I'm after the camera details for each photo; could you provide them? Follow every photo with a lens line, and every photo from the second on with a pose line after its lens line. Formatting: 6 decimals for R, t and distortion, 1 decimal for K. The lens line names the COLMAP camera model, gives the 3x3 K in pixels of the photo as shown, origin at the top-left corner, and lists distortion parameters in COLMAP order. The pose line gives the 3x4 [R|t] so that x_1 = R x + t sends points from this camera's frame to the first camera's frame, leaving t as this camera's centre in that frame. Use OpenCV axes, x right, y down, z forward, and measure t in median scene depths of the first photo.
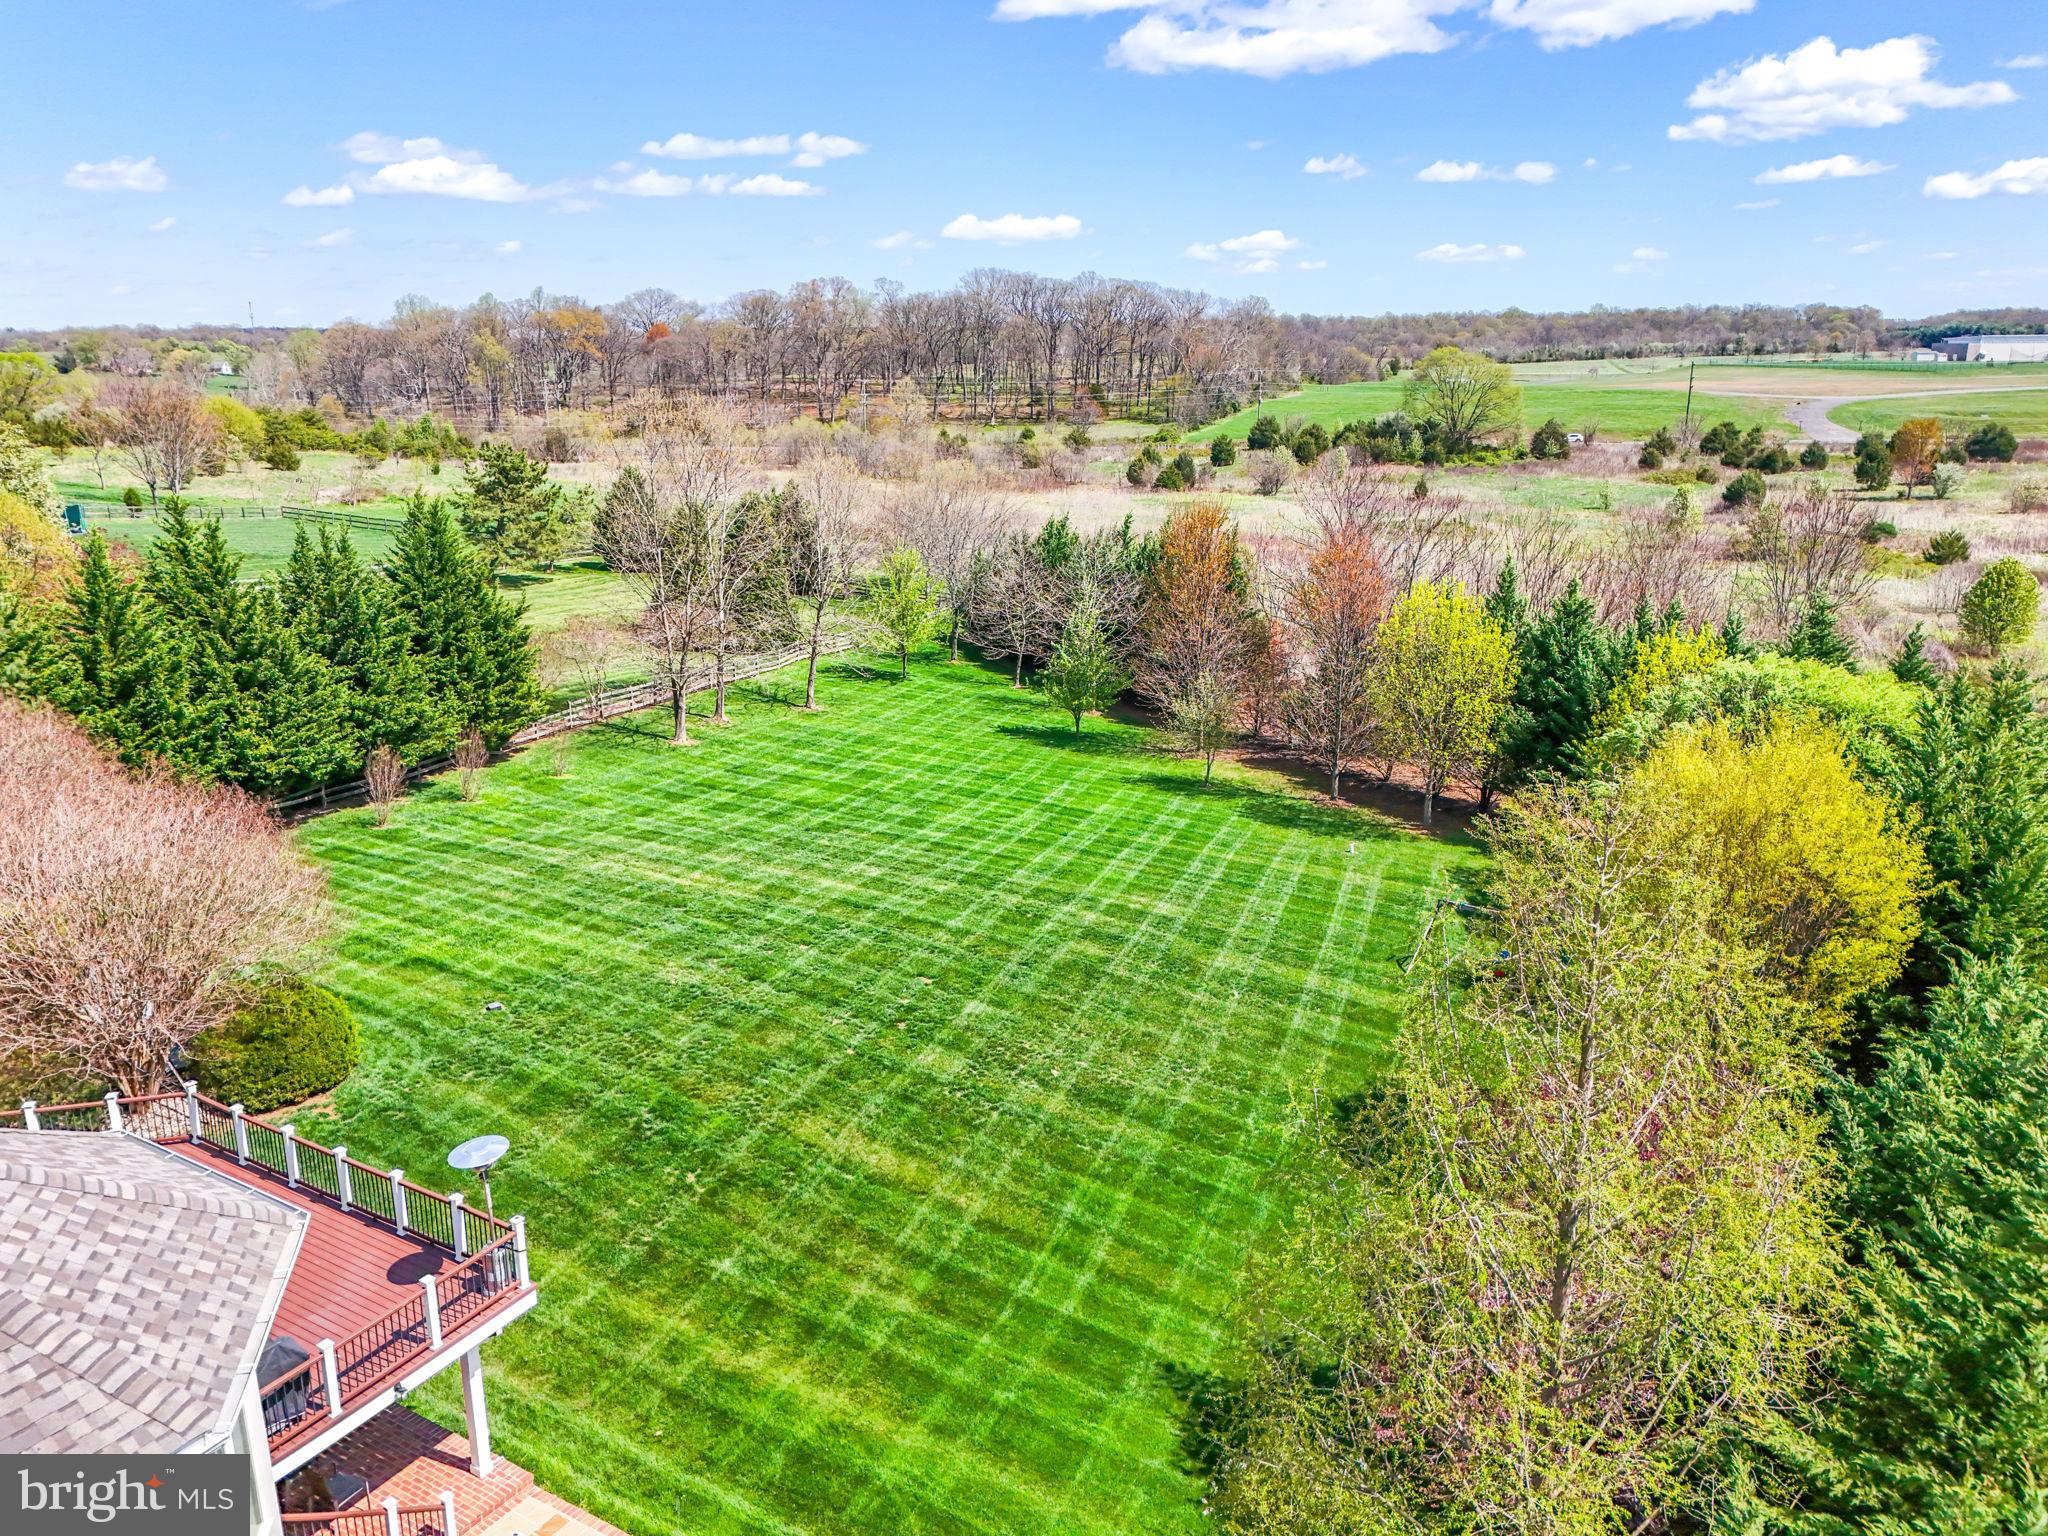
lens RADIAL K [[1498.2, 0, 1020.8], [0, 1498.2, 780.3], [0, 0, 1]] dist [0.071210, -0.069050]
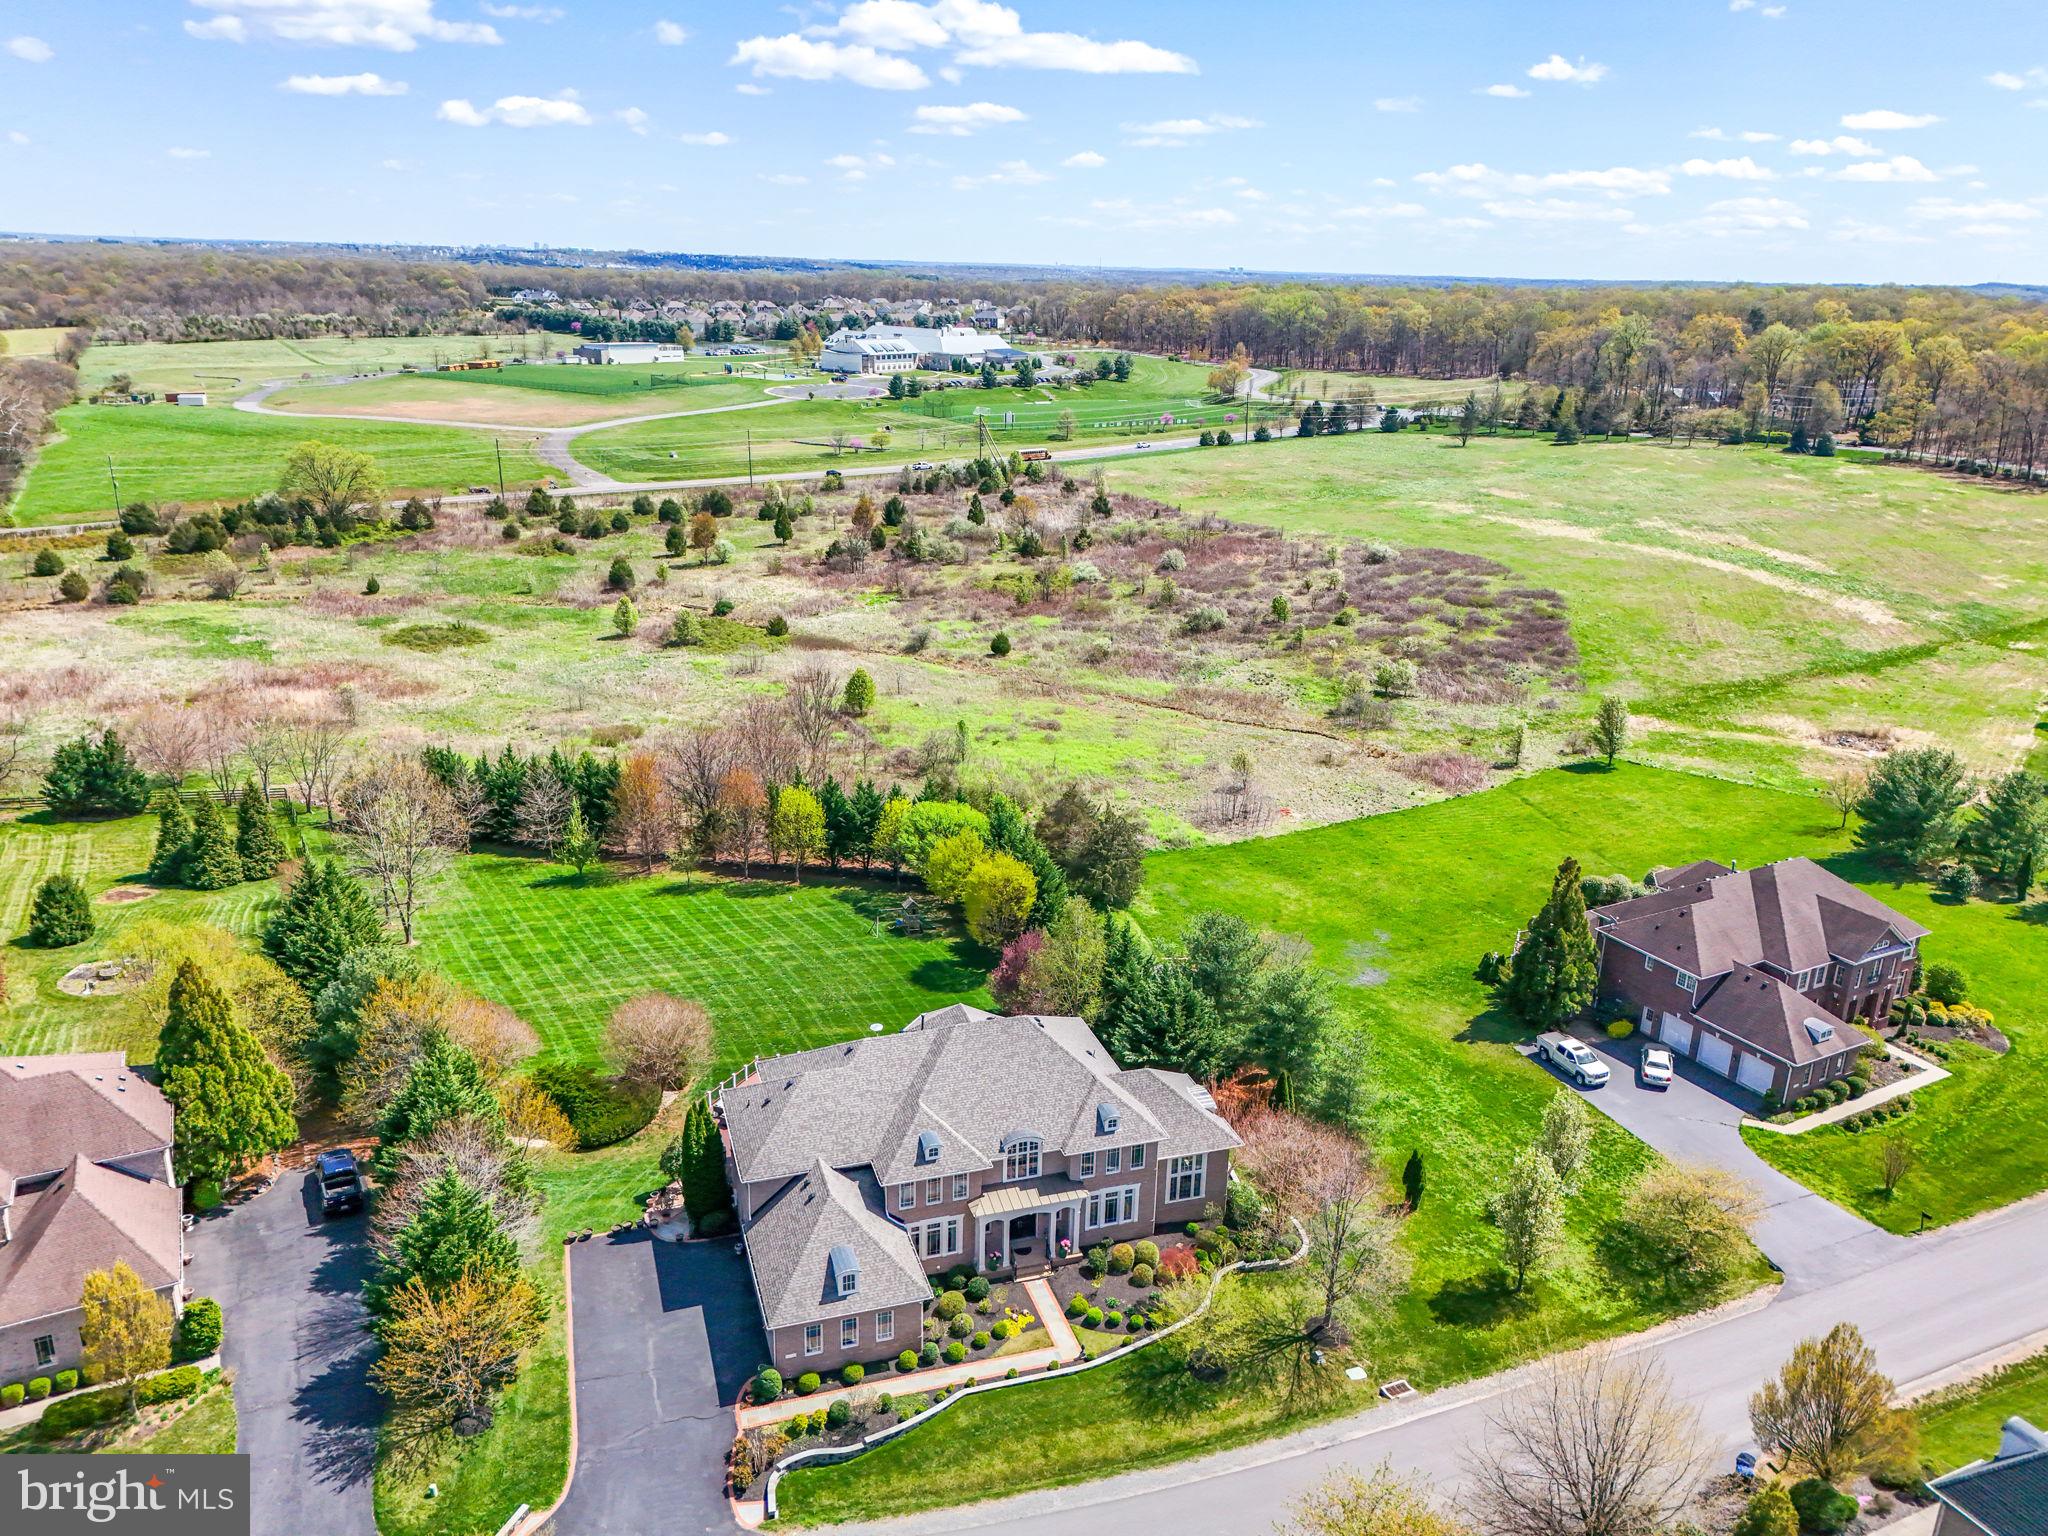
lens RADIAL K [[1498.2, 0, 1020.8], [0, 1498.2, 780.3], [0, 0, 1]] dist [0.071210, -0.069050]
pose [[0.658985, -0.229428, 0.716311, -1.086508], [0.187815, 0.972368, 0.138656, -0.359747], [-0.728330, 0.043161, 0.683866, -0.862106]]
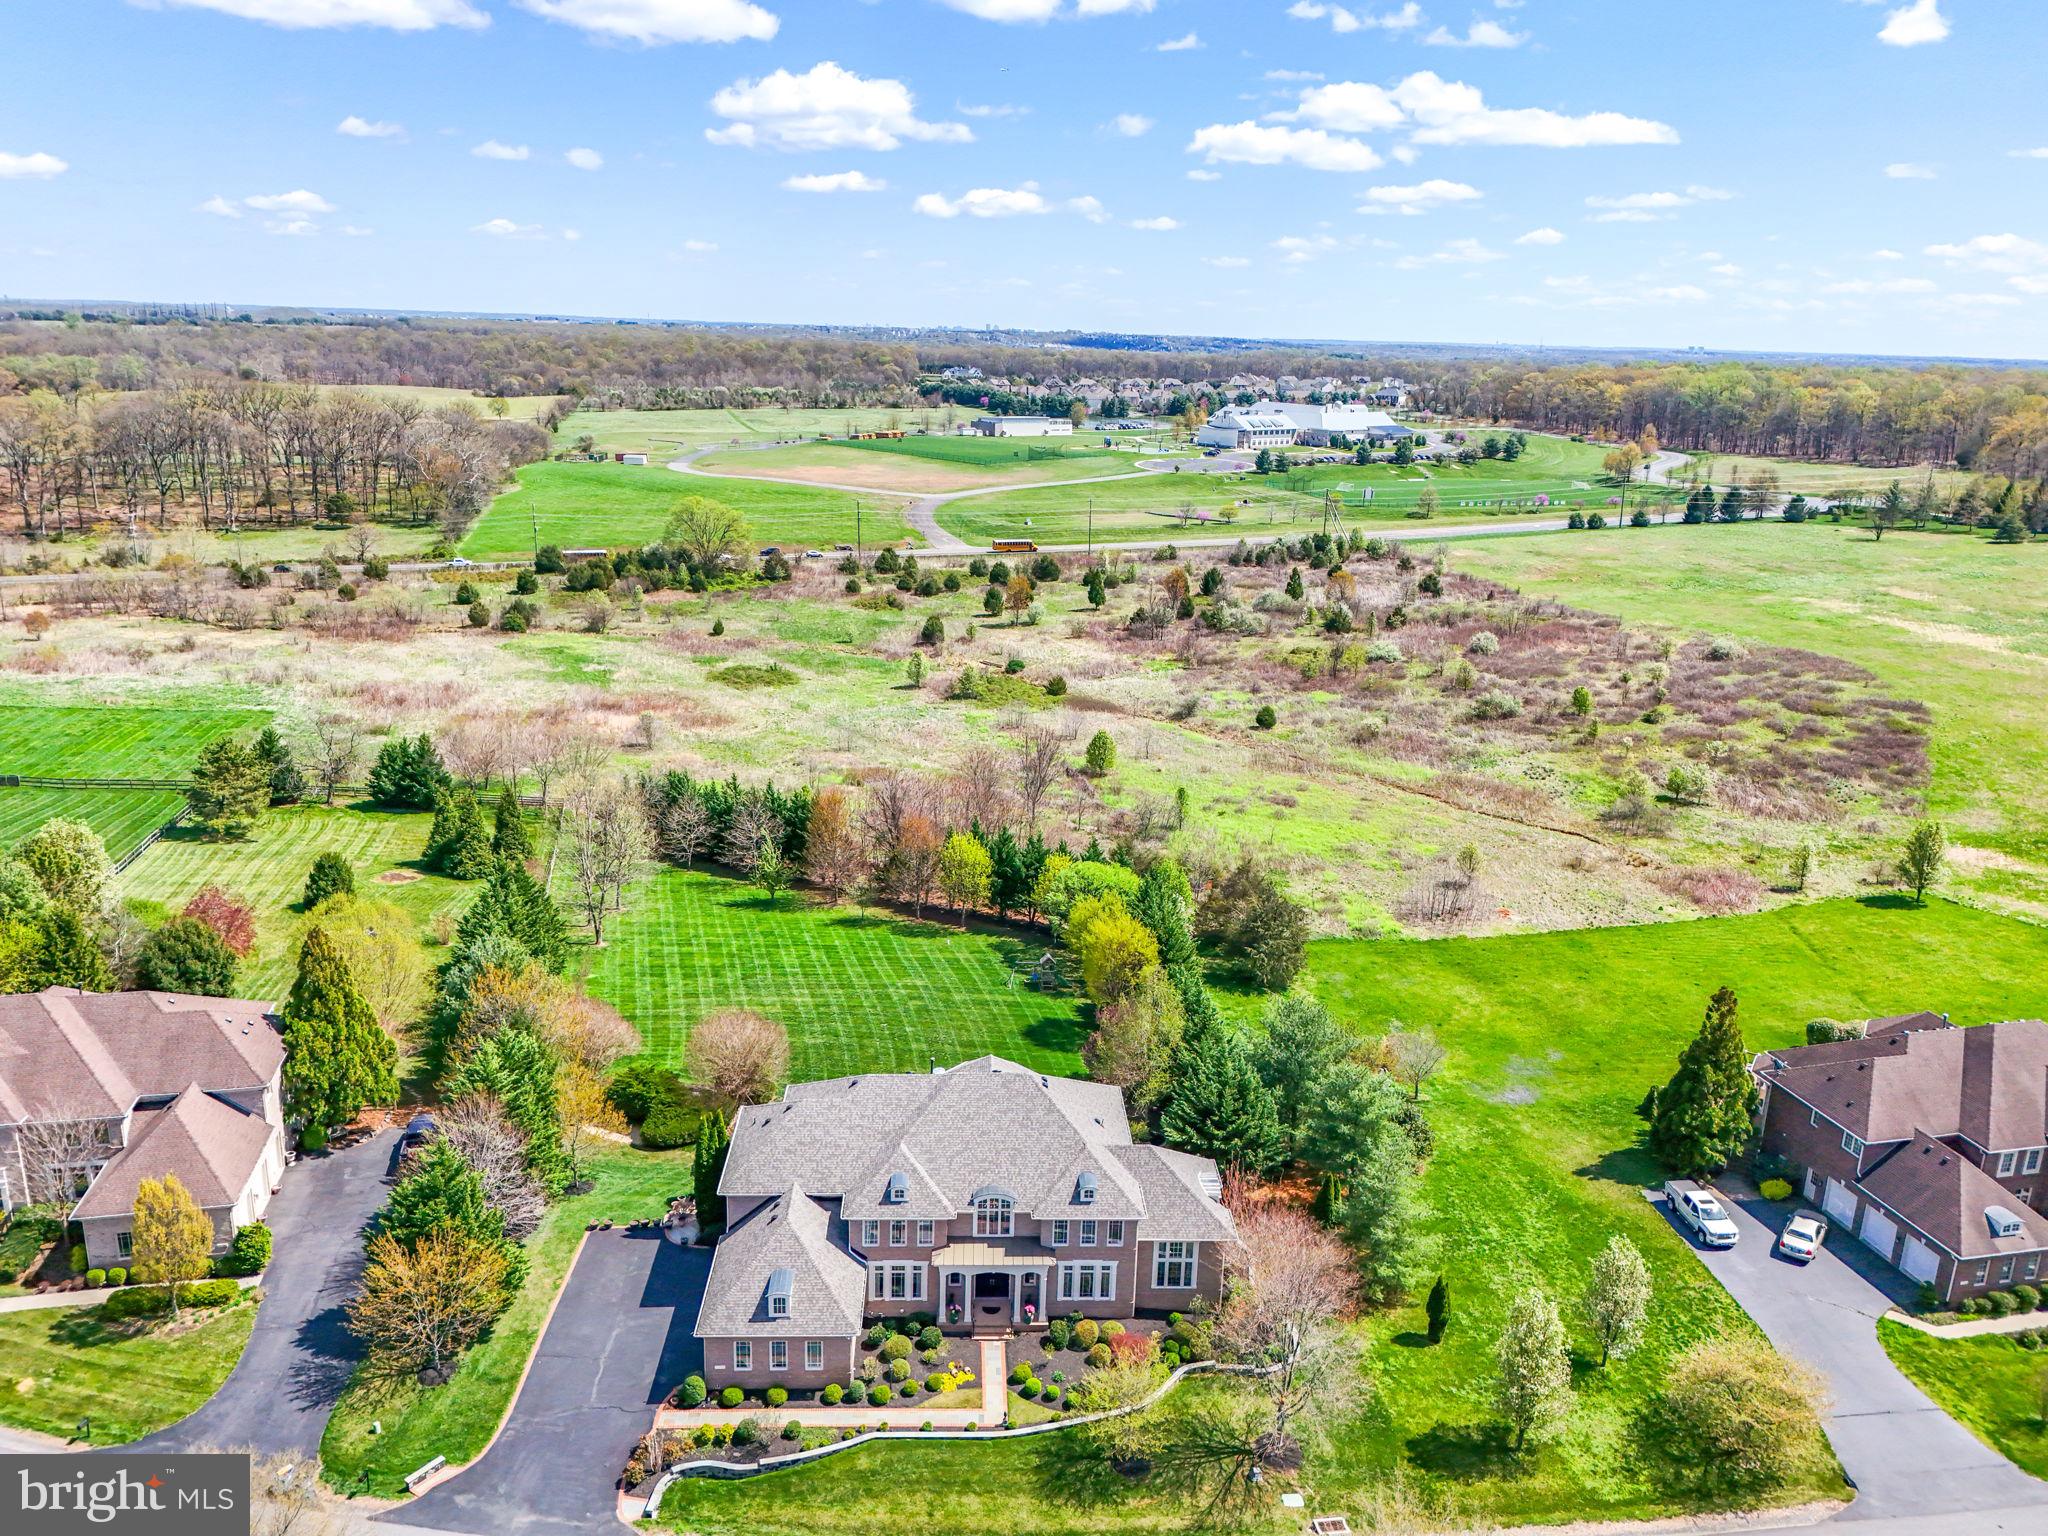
lens RADIAL K [[1498.2, 0, 1020.8], [0, 1498.2, 780.3], [0, 0, 1]] dist [0.071210, -0.069050]
pose [[0.837575, -0.133859, 0.529670, -0.850002], [0.125900, 0.990716, 0.051289, -0.295632], [-0.531618, 0.023727, 0.846652, -1.069615]]
